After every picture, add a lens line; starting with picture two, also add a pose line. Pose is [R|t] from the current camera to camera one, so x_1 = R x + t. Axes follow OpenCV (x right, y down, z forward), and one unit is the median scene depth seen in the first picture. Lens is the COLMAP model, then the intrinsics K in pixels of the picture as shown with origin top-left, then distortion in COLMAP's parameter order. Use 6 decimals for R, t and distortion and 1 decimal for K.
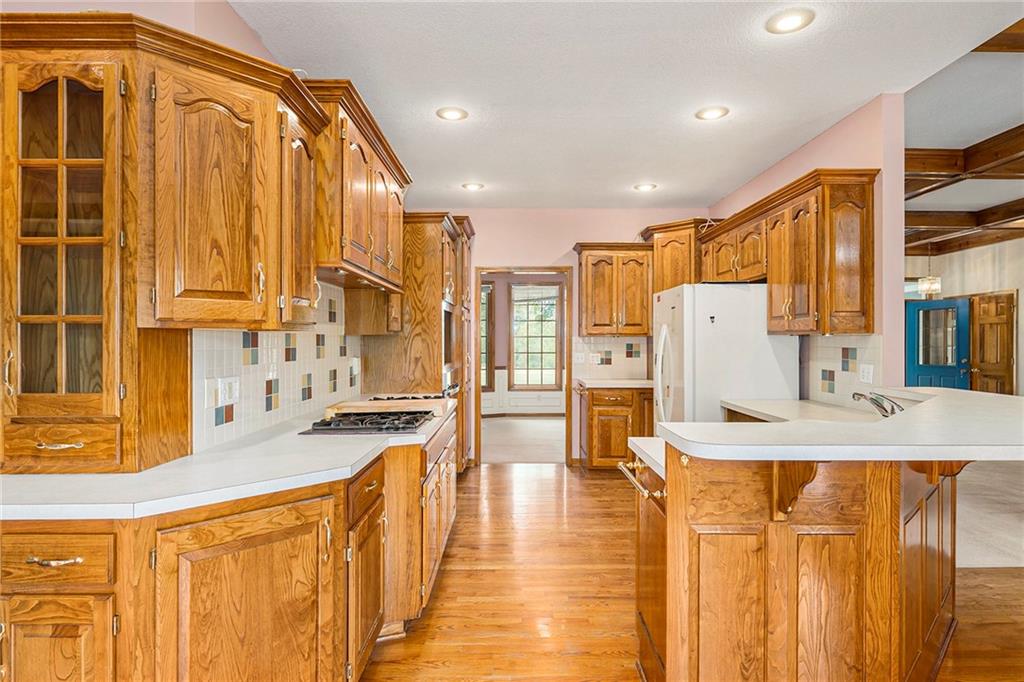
lens RADIAL K [[547.9, 0, 511.7], [0, 547.9, 345.3], [0, 0, 1]] dist [-0.003560, -0.000993]
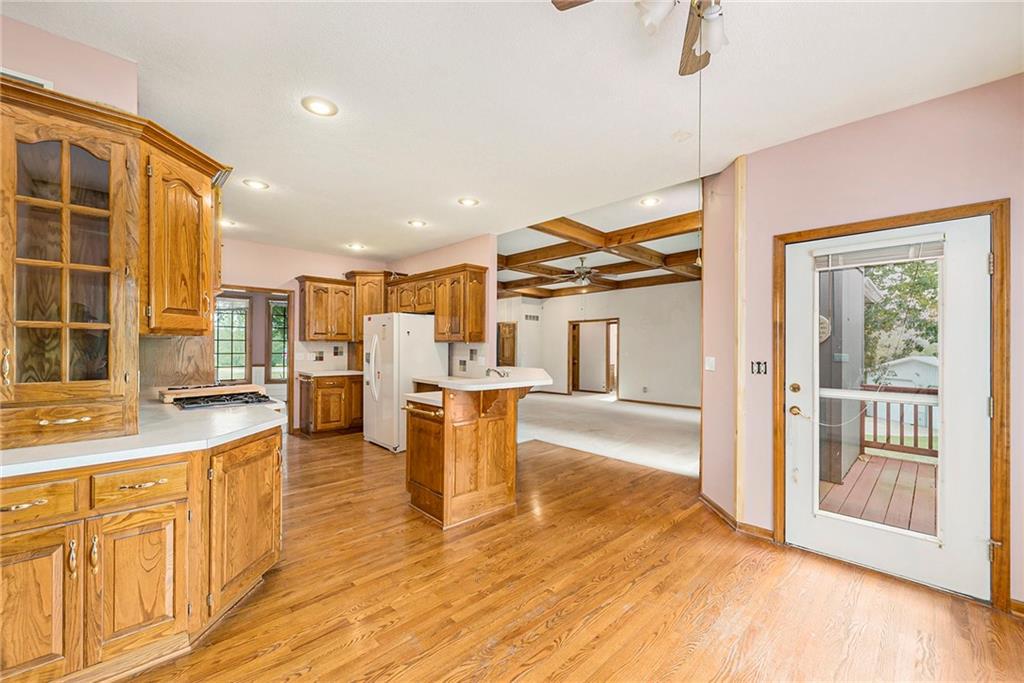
lens RADIAL K [[413.1, 0, 509.1], [0, 413.1, 355.4], [0, 0, 1]] dist [-0.001021, 0.000548]
pose [[0.722529, -0.008271, 0.691291, -0.297543], [-0.003867, 0.999864, 0.016005, 0.001998], [-0.691329, -0.014237, 0.722400, -0.185579]]
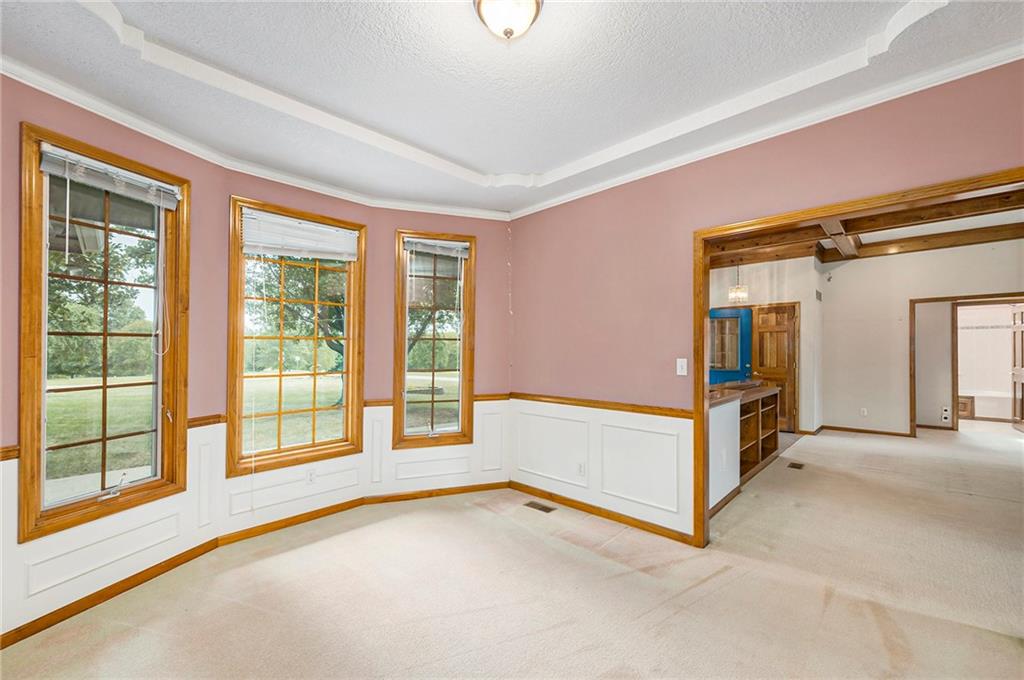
lens RADIAL K [[402.5, 0, 515.8], [0, 402.5, 340.4], [0, 0, 1]] dist [0.002101, 0.000168]
pose [[0.702927, 0.011631, 0.711167, -0.144970], [0.006312, 0.999725, -0.022589, -0.012090], [-0.711234, 0.020368, 0.702660, 1.429498]]
